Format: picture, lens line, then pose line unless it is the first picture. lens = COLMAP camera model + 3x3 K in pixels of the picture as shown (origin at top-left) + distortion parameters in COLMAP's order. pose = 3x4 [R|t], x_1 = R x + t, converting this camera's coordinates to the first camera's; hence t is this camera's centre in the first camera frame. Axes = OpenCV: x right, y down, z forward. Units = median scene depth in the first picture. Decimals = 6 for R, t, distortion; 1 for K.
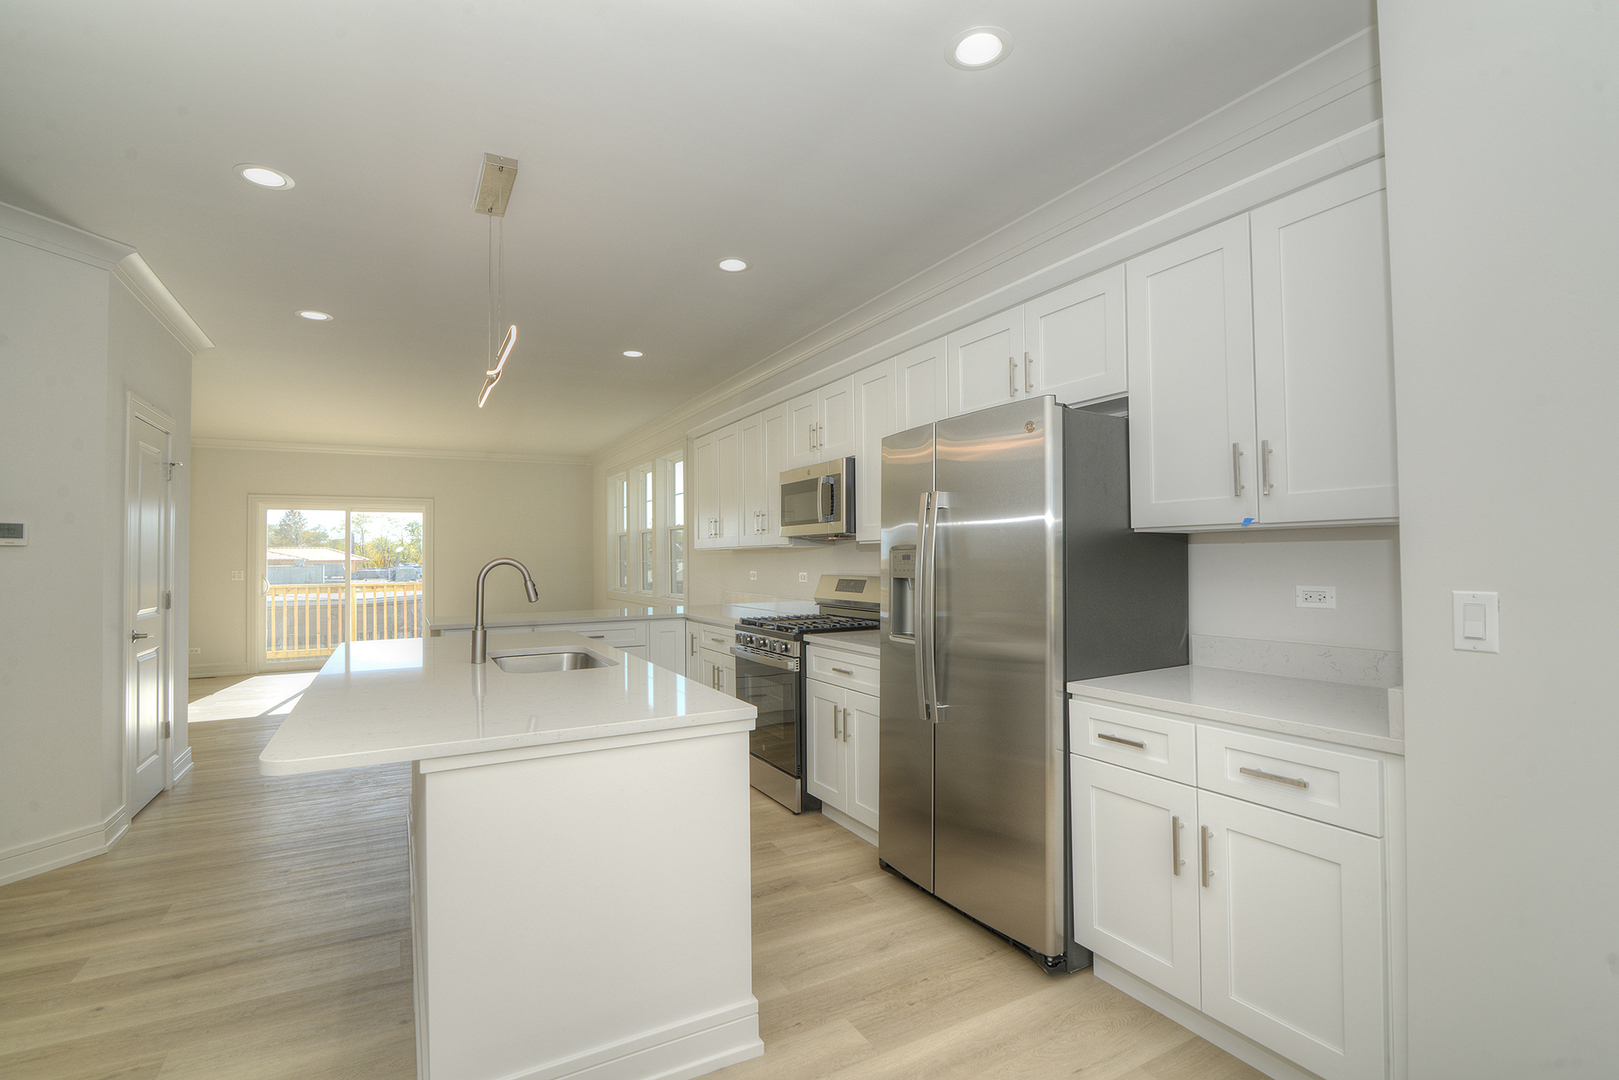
lens RADIAL K [[741.7, 0, 802.4], [0, 741.7, 538.9], [0, 0, 1]] dist [-0.017318, 0.000773]
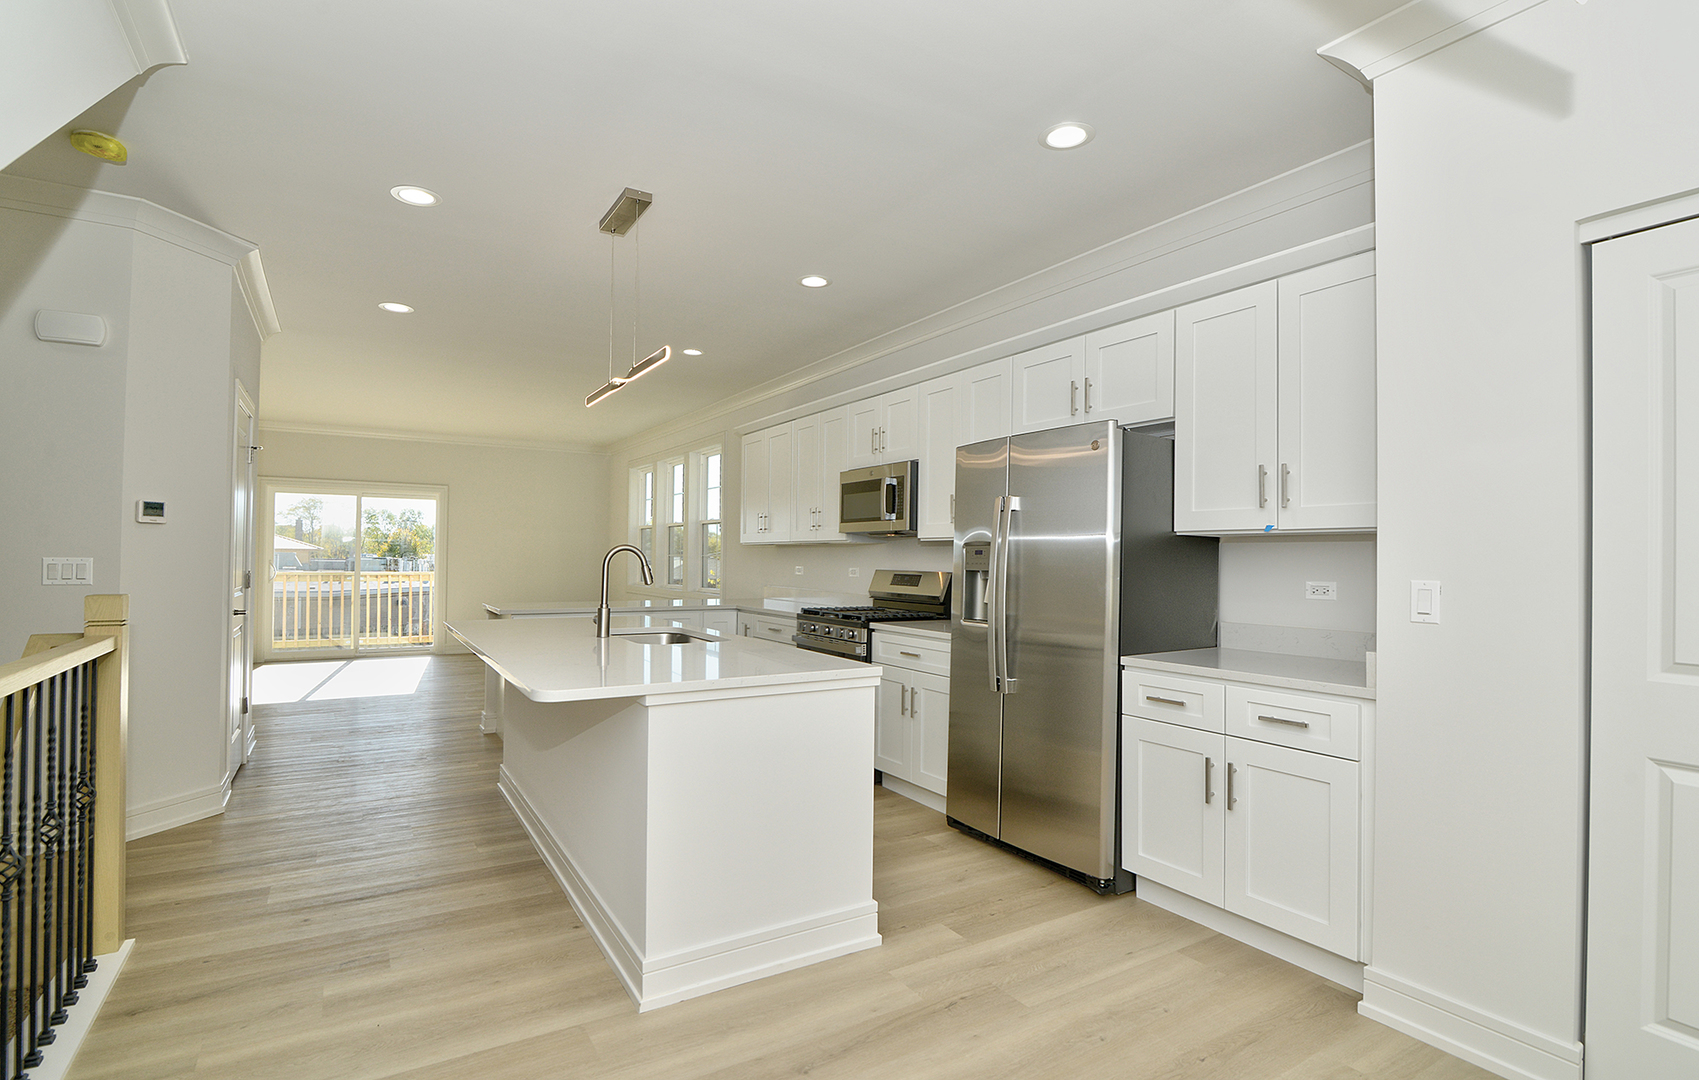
lens RADIAL K [[802.4, 0, 837.5], [0, 802.4, 545.1], [0, 0, 1]] dist [-0.016839, 0.001411]
pose [[0.998472, 0.023549, 0.049999, -0.144722], [-0.023985, 0.999679, 0.008120, 0.008876], [-0.049792, -0.009307, 0.998716, -0.236399]]
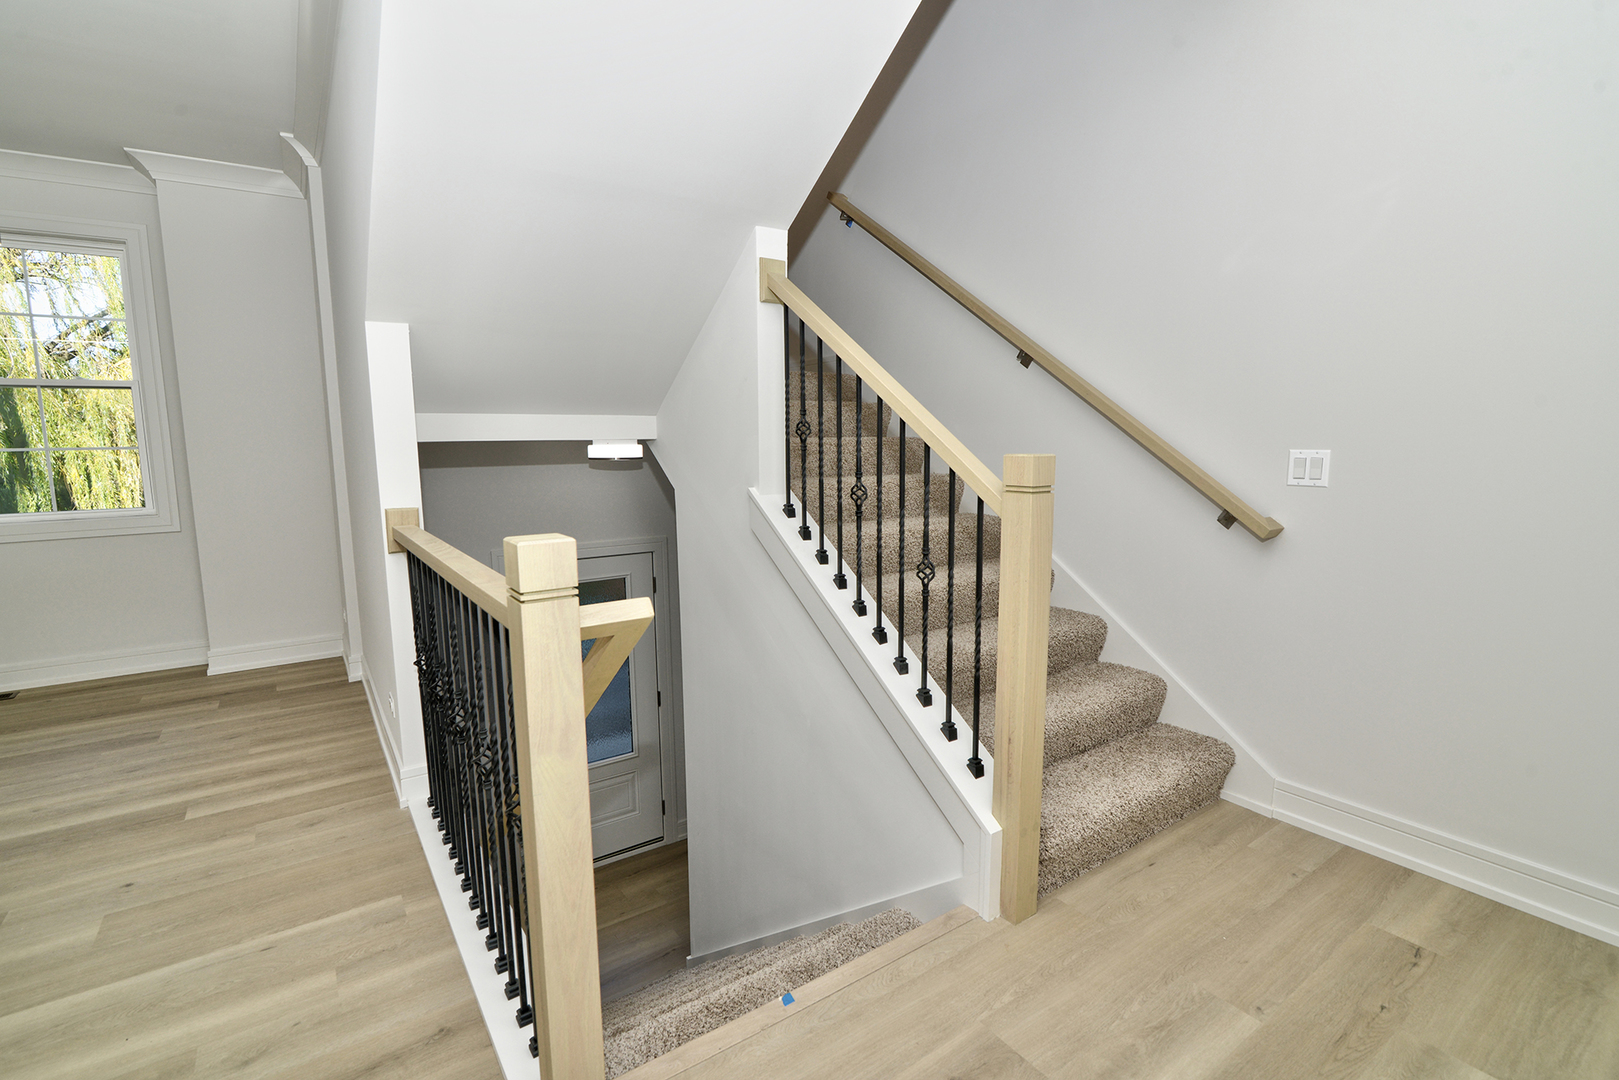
lens RADIAL K [[741.7, 0, 799.6], [0, 741.7, 534.5], [0, 0, 1]] dist [-0.017318, 0.000773]
pose [[-0.994189, 0.034450, -0.101991, -0.998762], [0.024136, 0.994626, 0.100680, 0.048194], [0.104911, 0.097634, -0.989677, 1.095907]]
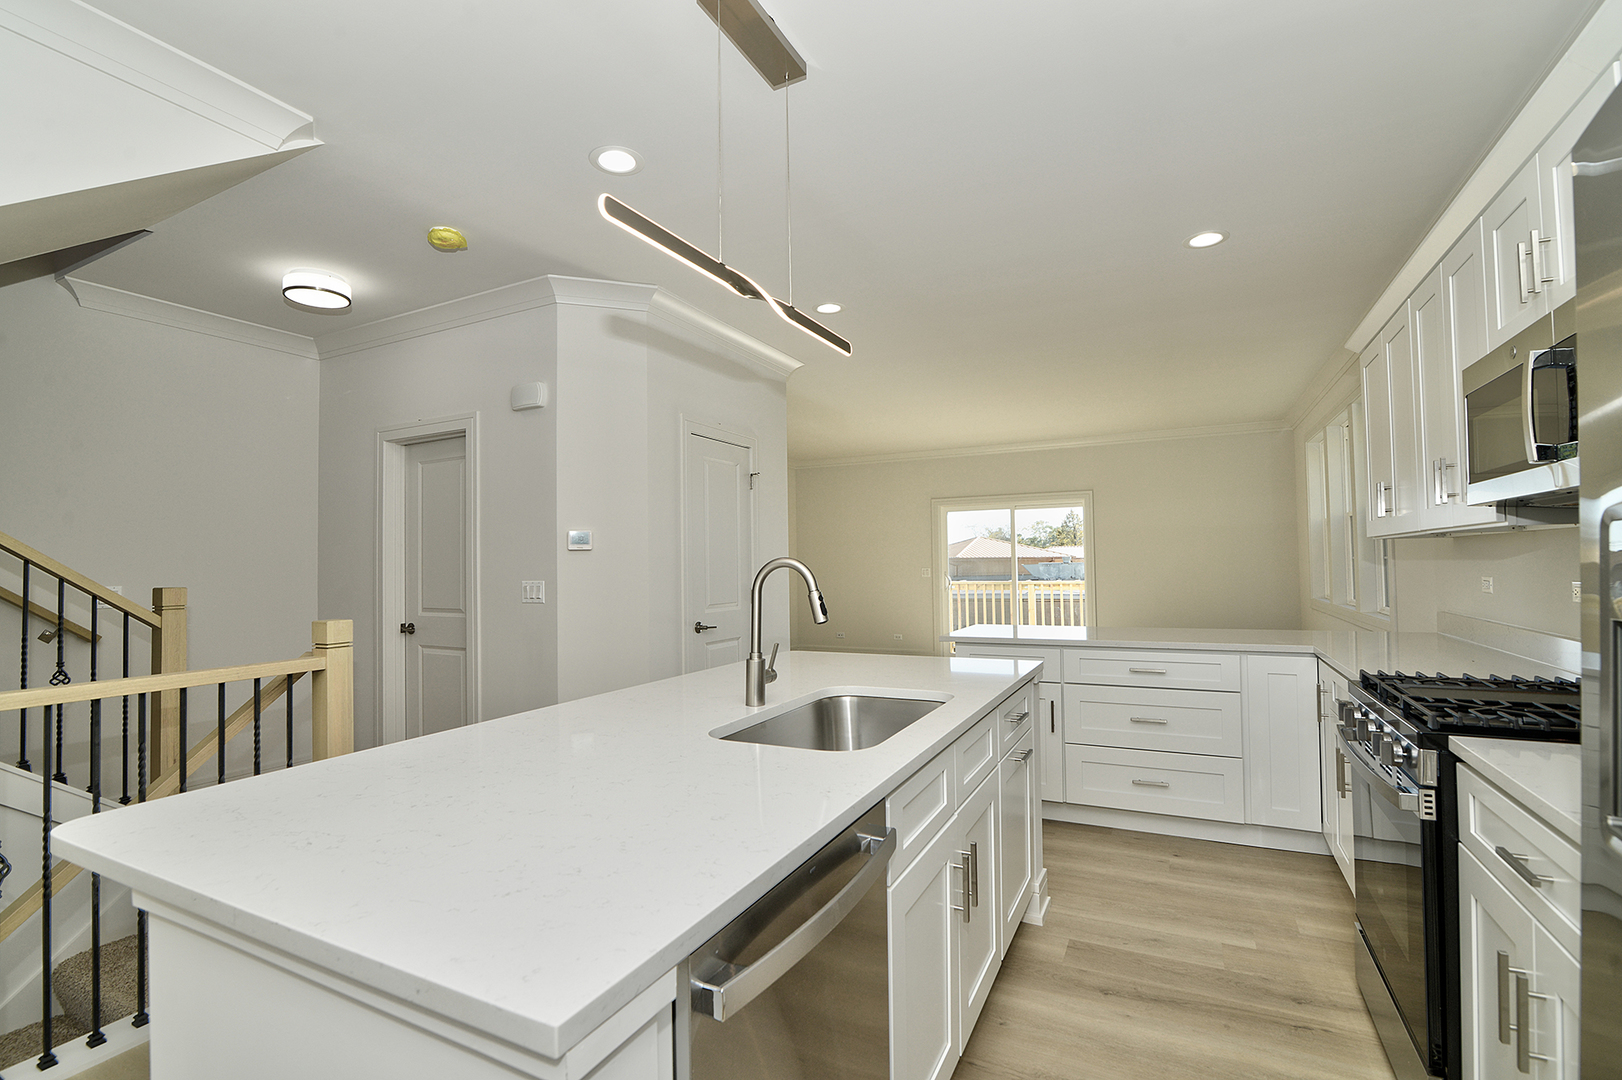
lens RADIAL K [[743.1, 0, 803.7], [0, 743.1, 540.4], [0, 0, 1]] dist [-0.017318, 0.000773]
pose [[0.564988, -0.023776, -0.824756, 0.185833], [0.029254, 0.999534, -0.008775, 0.016778], [0.824580, -0.019169, 0.565420, 0.631930]]
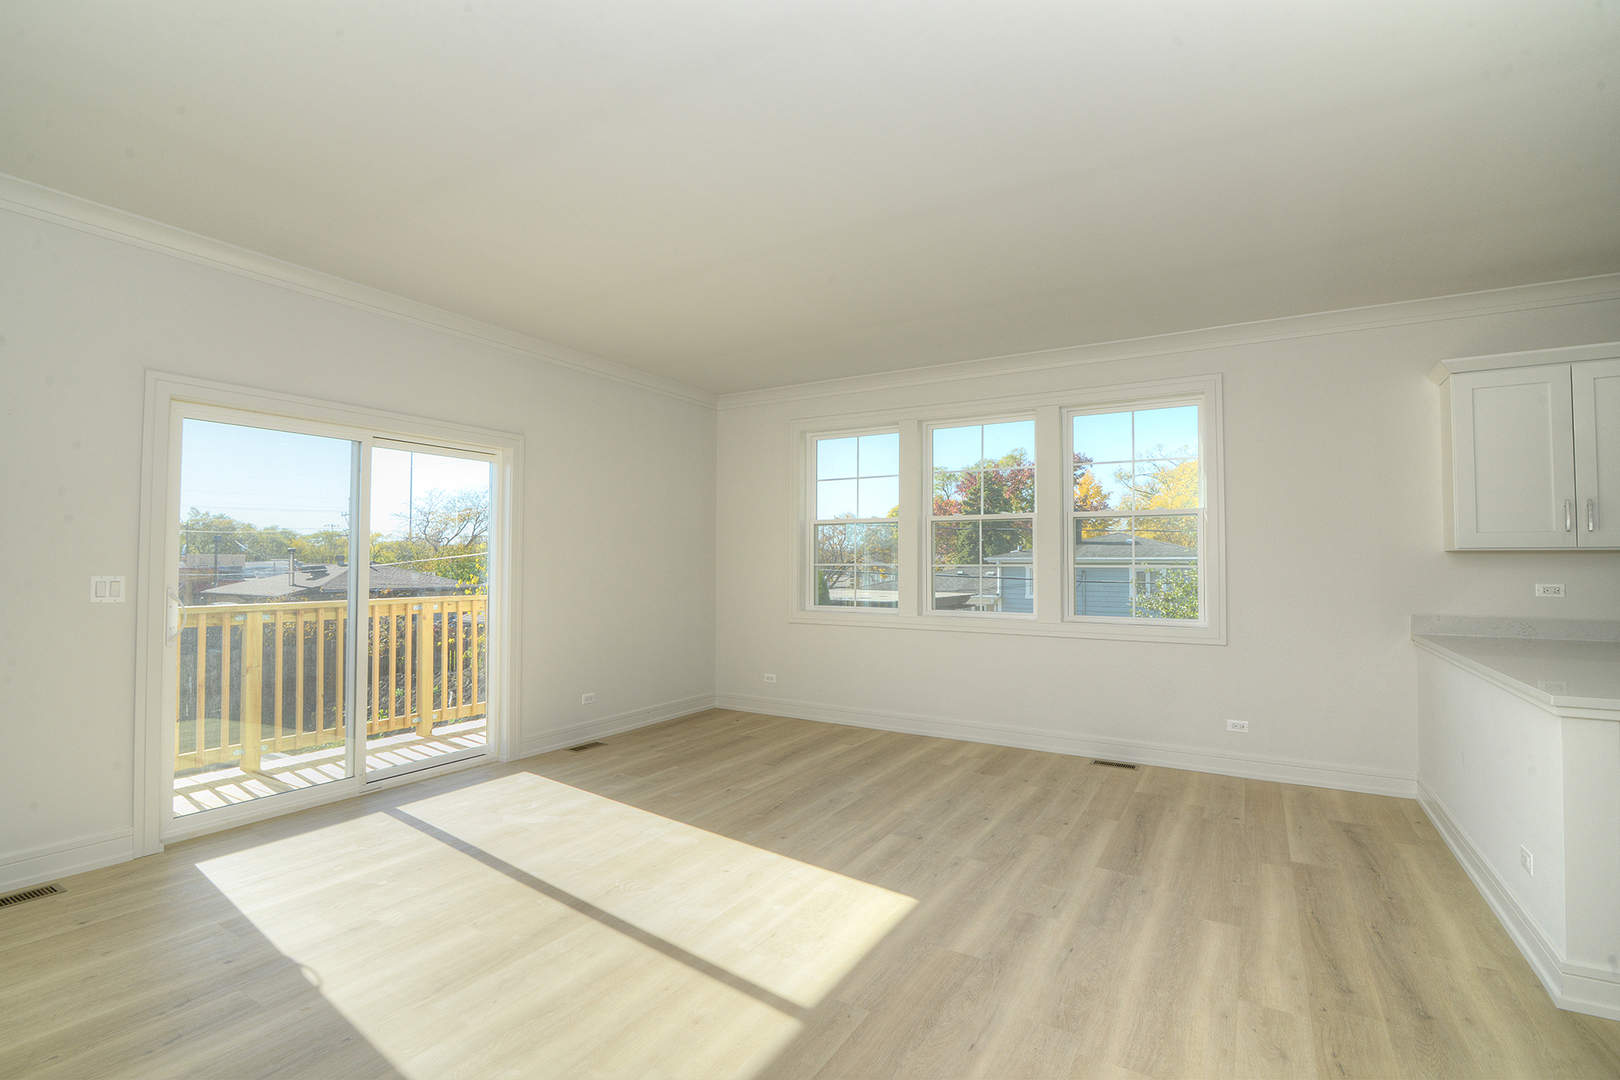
lens RADIAL K [[742.2, 0, 803.8], [0, 742.2, 536.3], [0, 0, 1]] dist [-0.017318, 0.000773]
pose [[0.865780, 0.032269, 0.499383, -2.013097], [-0.025988, 0.999471, -0.019528, 0.065784], [-0.499749, 0.003929, 0.866161, 1.593985]]
